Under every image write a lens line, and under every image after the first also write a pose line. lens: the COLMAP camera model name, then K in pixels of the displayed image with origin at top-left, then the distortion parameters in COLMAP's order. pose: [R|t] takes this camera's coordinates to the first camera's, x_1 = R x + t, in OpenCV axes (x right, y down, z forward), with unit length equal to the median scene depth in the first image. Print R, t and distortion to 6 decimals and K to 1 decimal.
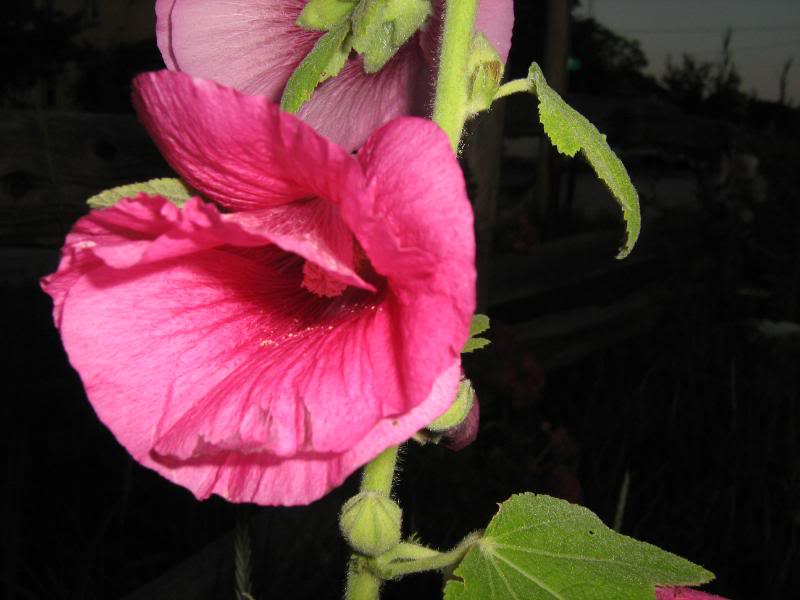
lens RADIAL K [[926.7, 0, 401.8], [0, 926.7, 296.3], [0, 0, 1]] dist [-0.101017, 0.000000]
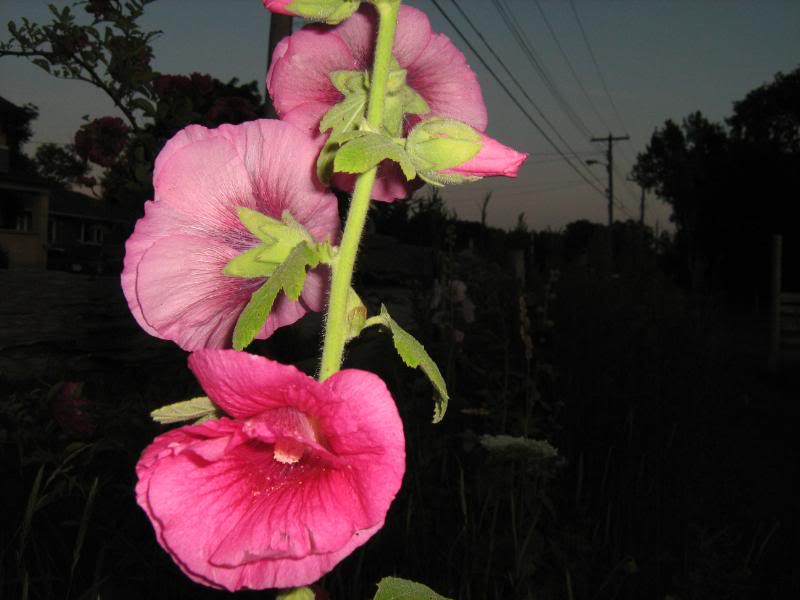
lens RADIAL K [[926.7, 0, 400.4], [0, 926.7, 301.6], [0, 0, 1]] dist [-0.101017, 0.000000]
pose [[0.953247, -0.007552, 0.302097, -0.420646], [0.042999, 0.992905, -0.110860, -0.103999], [-0.299117, 0.118667, 0.946809, -0.730927]]
